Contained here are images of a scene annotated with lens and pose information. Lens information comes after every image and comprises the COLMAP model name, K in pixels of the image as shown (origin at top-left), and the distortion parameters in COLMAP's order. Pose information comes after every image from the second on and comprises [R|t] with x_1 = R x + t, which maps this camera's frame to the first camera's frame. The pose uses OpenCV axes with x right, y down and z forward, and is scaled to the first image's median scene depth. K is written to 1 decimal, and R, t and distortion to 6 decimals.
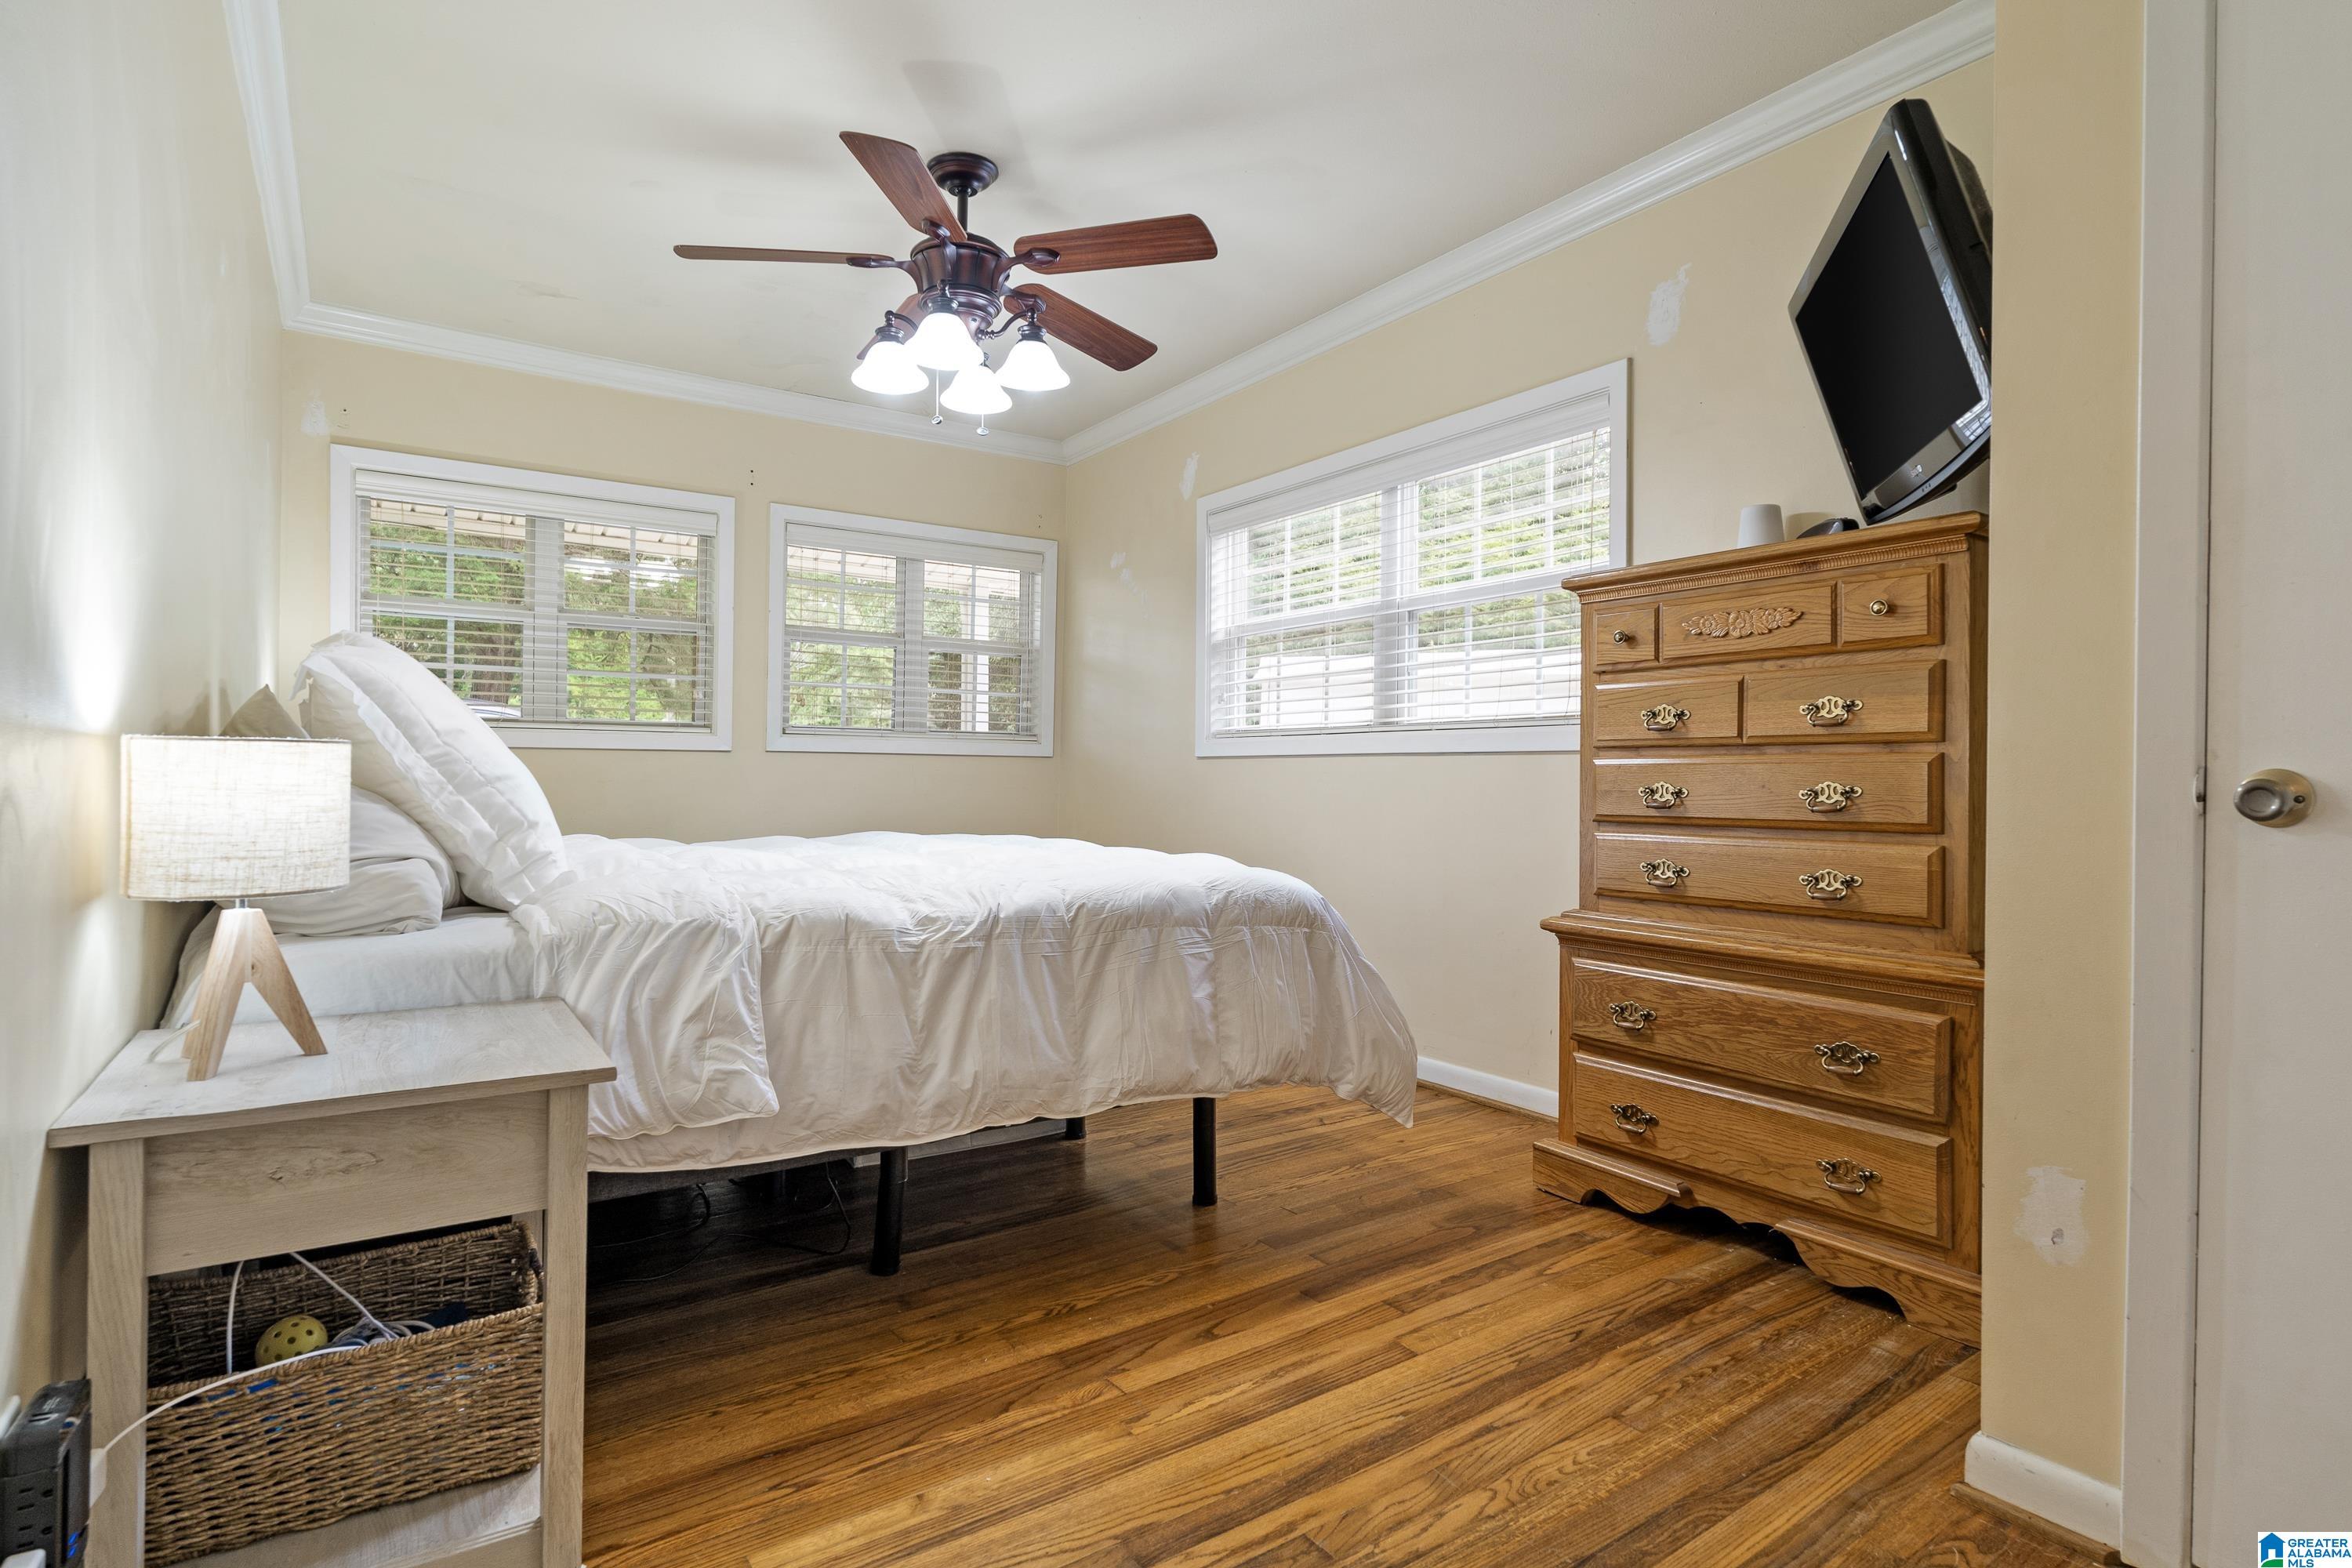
lens RADIAL K [[1207.4, 0, 1176.0], [0, 1207.4, 784.0], [0, 0, 1]] dist [0.000383, 0.000045]
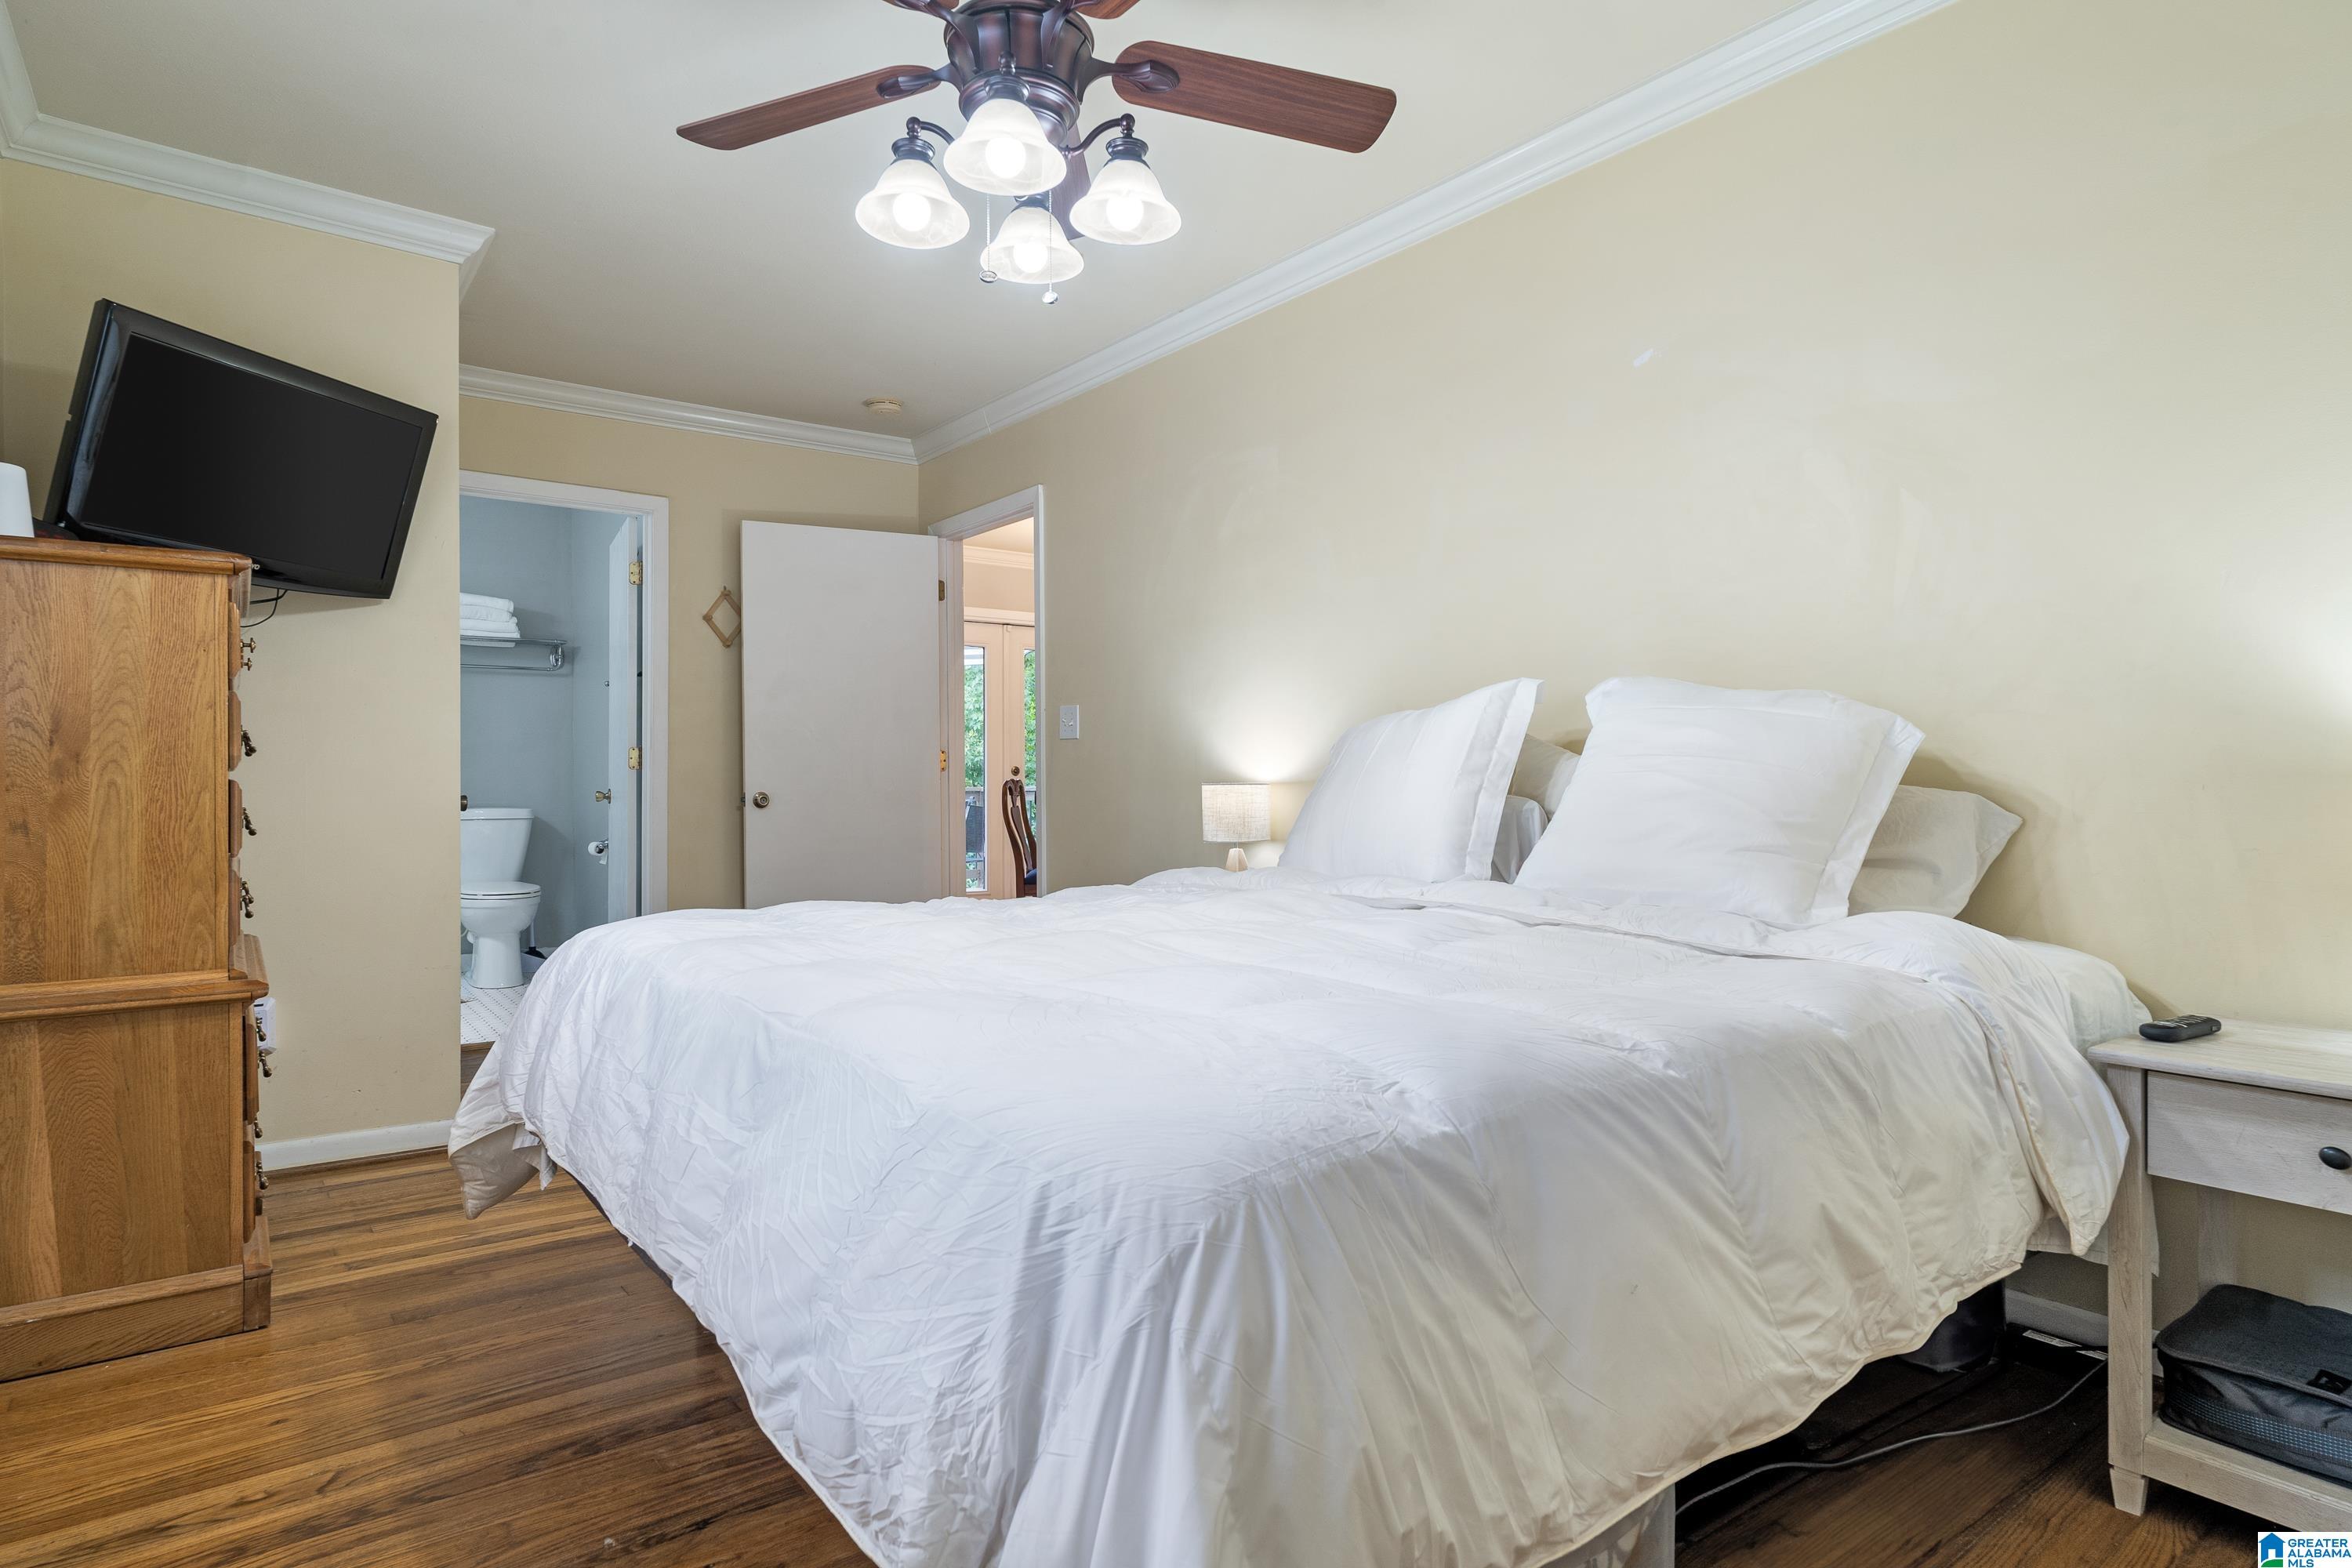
lens RADIAL K [[1287.2, 0, 1176.0], [0, 1287.2, 784.0], [0, 0, 1]] dist [0.000300, 0.000020]
pose [[-0.998931, -0.005173, -0.045927, -0.237751], [-0.005586, 0.999945, 0.008880, -0.027077], [0.045879, 0.009127, -0.998905, 1.752562]]
